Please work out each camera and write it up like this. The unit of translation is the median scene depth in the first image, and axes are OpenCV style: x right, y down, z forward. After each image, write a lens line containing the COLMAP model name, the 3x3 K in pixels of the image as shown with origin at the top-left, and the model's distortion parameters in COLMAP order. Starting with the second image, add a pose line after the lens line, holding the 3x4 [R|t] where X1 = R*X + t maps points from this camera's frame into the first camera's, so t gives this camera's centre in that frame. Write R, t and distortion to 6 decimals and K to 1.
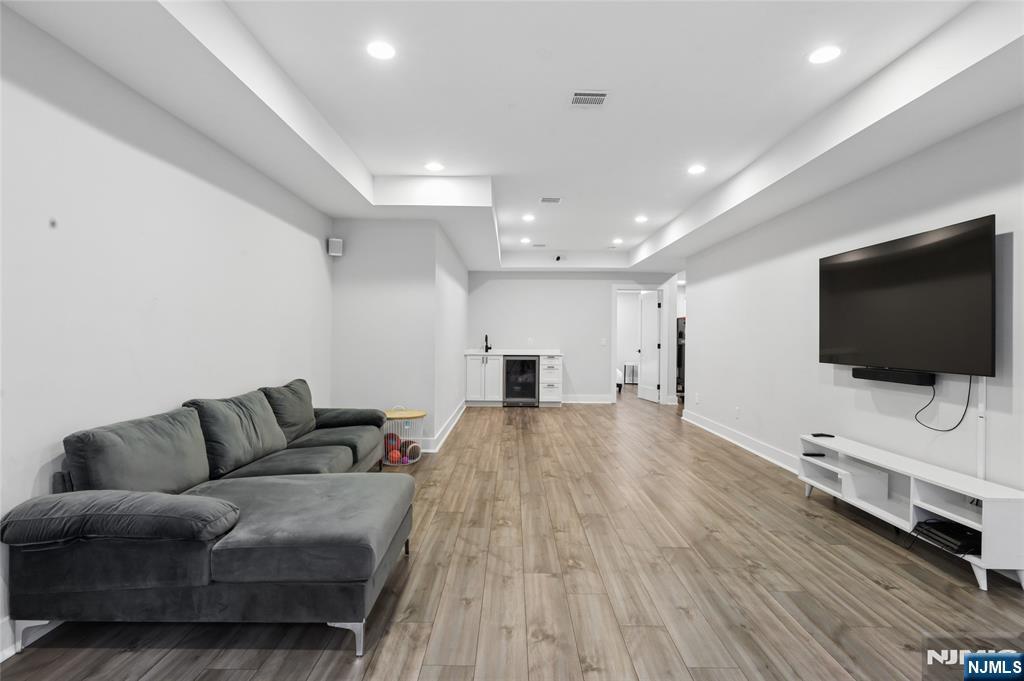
lens RADIAL K [[504.3, 0, 513.4], [0, 504.3, 339.7], [0, 0, 1]] dist [-0.002009, -0.000218]
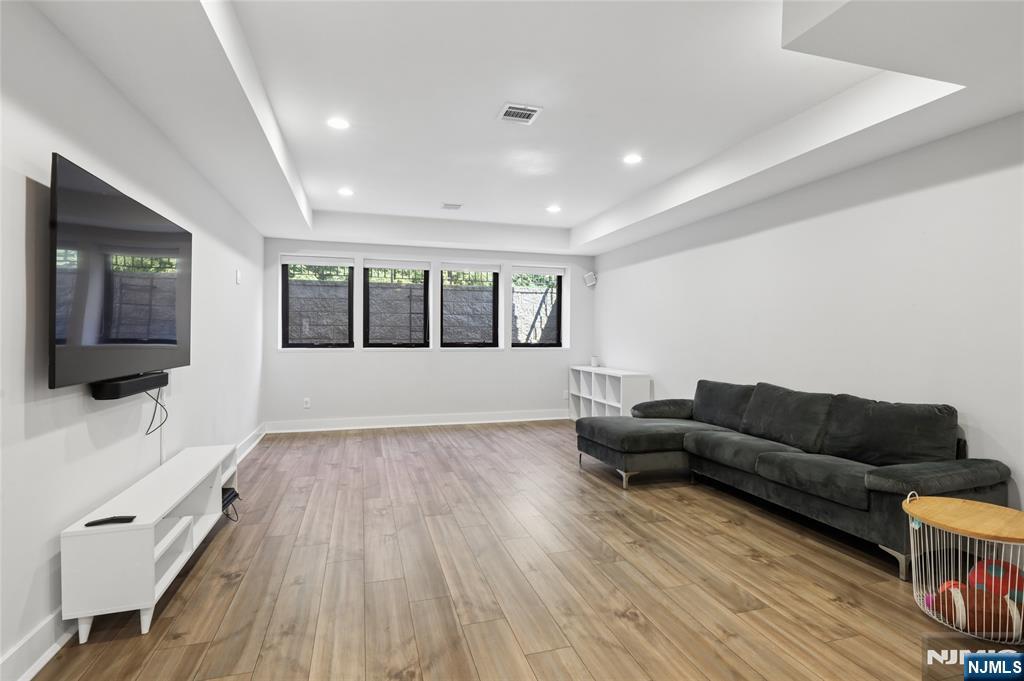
lens RADIAL K [[504.3, 0, 512.8], [0, 504.3, 337.3], [0, 0, 1]] dist [-0.002009, -0.000218]
pose [[-0.957917, -0.013177, -0.286741, 0.442753], [-0.014823, 0.999884, 0.003571, -0.010410], [0.286661, 0.007671, -0.958001, 1.942778]]
